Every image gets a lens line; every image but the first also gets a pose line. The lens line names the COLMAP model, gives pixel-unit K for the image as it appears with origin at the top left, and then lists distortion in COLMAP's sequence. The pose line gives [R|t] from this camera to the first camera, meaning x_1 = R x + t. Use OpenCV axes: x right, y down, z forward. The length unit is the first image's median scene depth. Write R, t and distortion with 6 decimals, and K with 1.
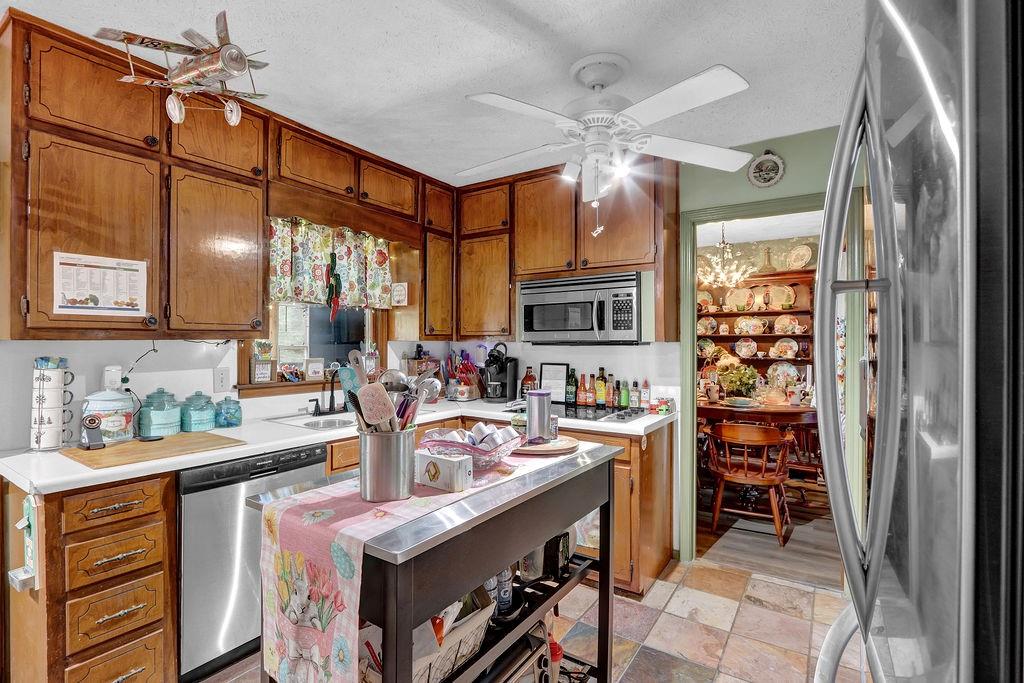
lens RADIAL K [[485.4, 0, 487.4], [0, 485.4, 341.8], [0, 0, 1]] dist [0.003352, 0.000290]
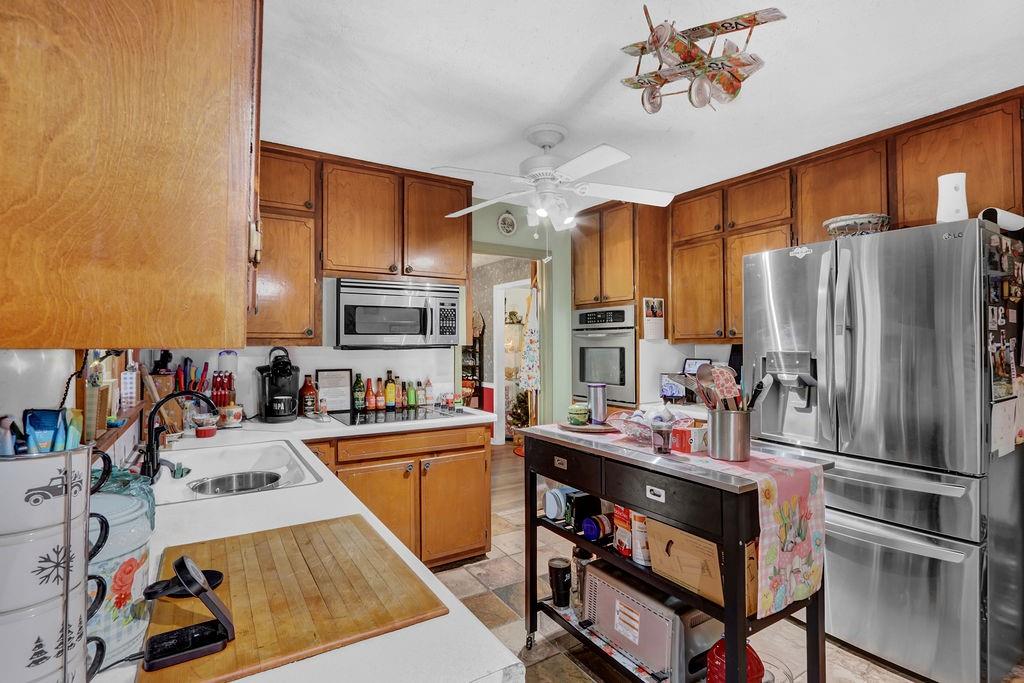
lens RADIAL K [[480.3, 0, 499.7], [0, 480.3, 336.9], [0, 0, 1]] dist [-0.003903, 0.000503]
pose [[0.399777, 0.012567, 0.916526, -0.685915], [0.002320, 0.999889, -0.014722, -0.003301], [-0.916610, 0.008012, 0.399703, 0.426807]]
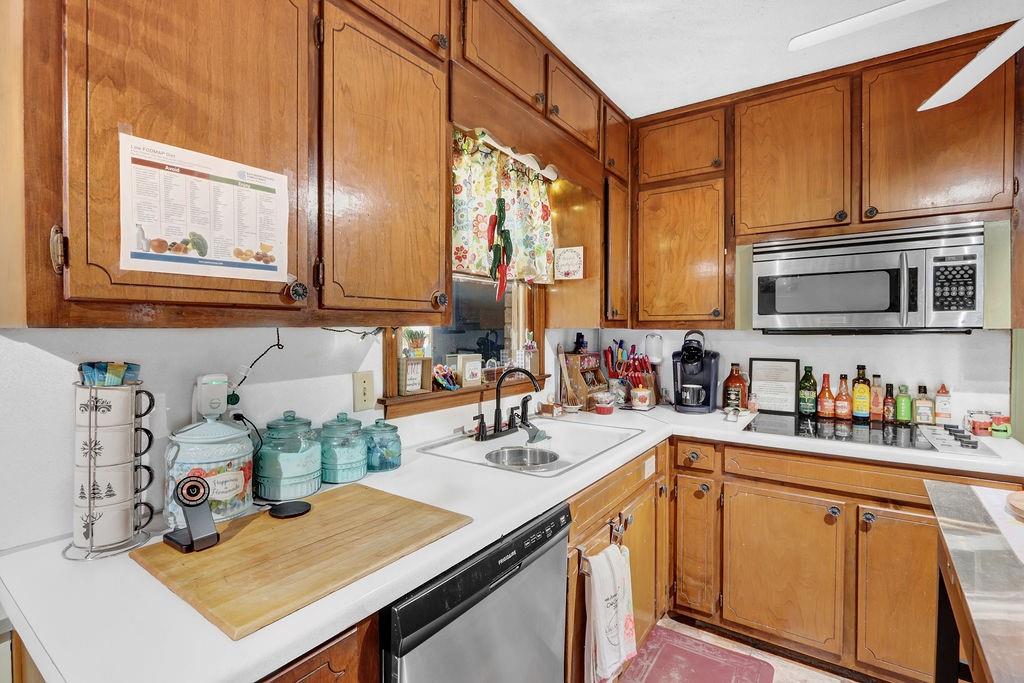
lens RADIAL K [[480.3, 0, 499.7], [0, 480.3, 336.9], [0, 0, 1]] dist [-0.003903, 0.000503]
pose [[0.999986, -0.002831, -0.004431, -0.326846], [0.002895, 0.999889, 0.014630, -0.000360], [0.004390, -0.014642, 0.999883, 0.337636]]
